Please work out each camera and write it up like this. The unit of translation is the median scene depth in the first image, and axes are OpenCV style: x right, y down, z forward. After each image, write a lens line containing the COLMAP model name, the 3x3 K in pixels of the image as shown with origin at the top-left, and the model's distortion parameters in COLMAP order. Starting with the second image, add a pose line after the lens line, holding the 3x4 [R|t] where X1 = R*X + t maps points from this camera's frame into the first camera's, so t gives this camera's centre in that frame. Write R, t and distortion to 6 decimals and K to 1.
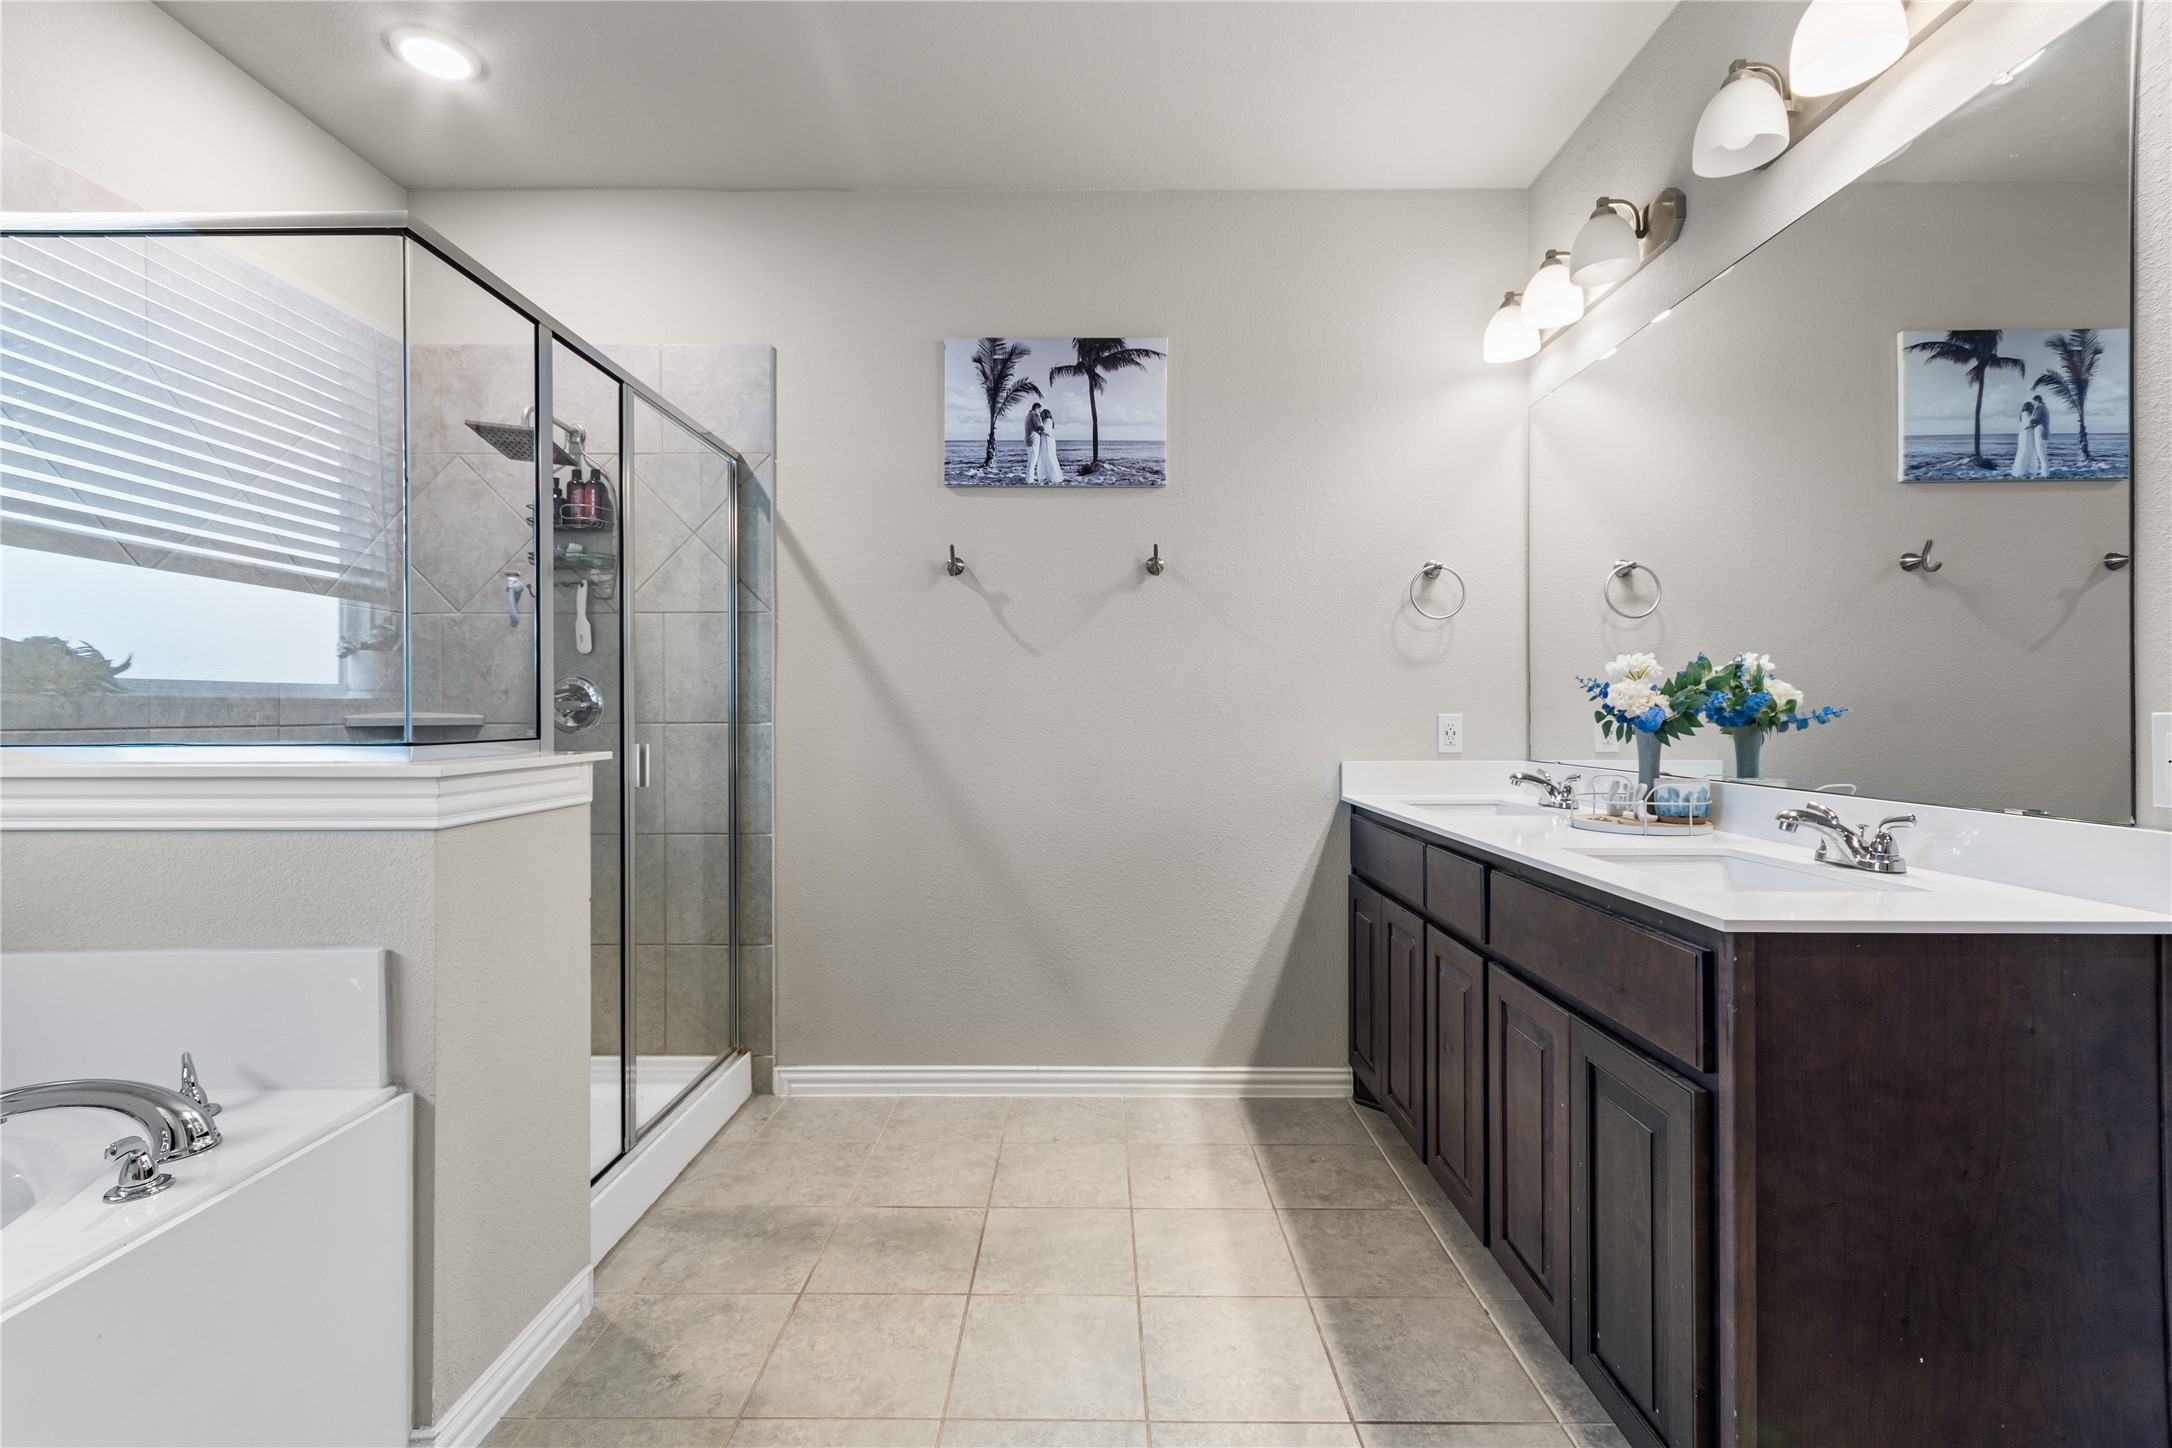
lens RADIAL K [[954.9, 0, 1075.7], [0, 954.9, 715.2], [0, 0, 1]] dist [0.003105, 0.000338]
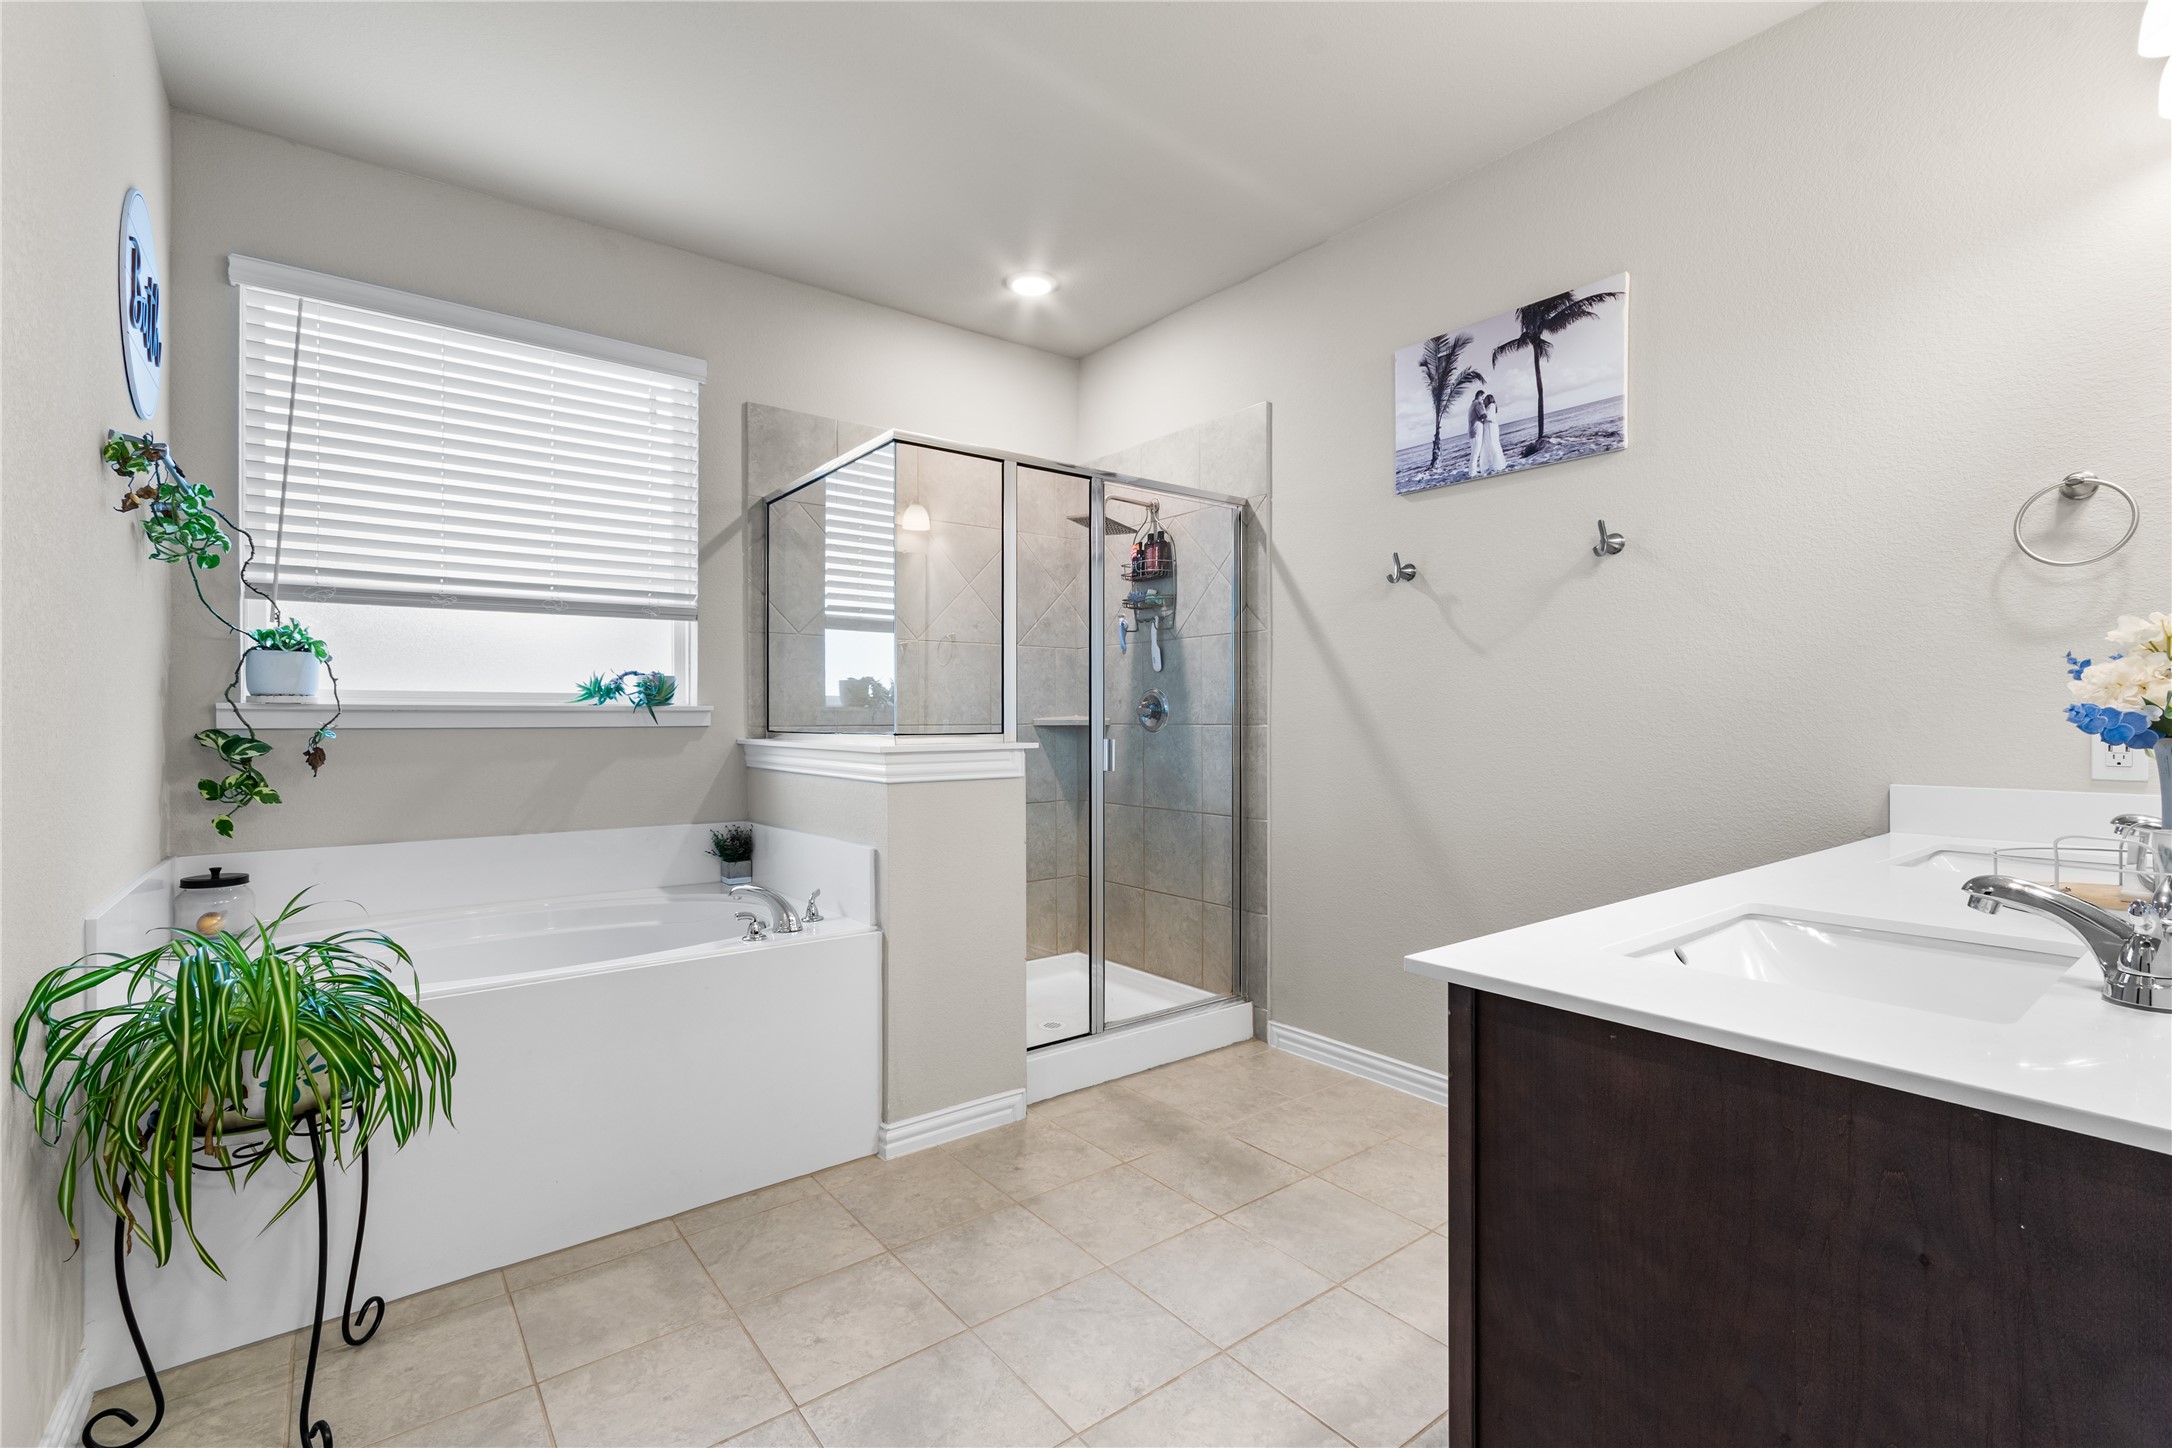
lens RADIAL K [[954.9, 0, 1079.4], [0, 954.9, 721.7], [0, 0, 1]] dist [0.003105, 0.000338]
pose [[0.620879, 0.003189, -0.783900, 0.459138], [-0.001409, 0.999995, 0.002952, 0.000783], [0.783906, -0.000729, 0.620880, 0.096126]]
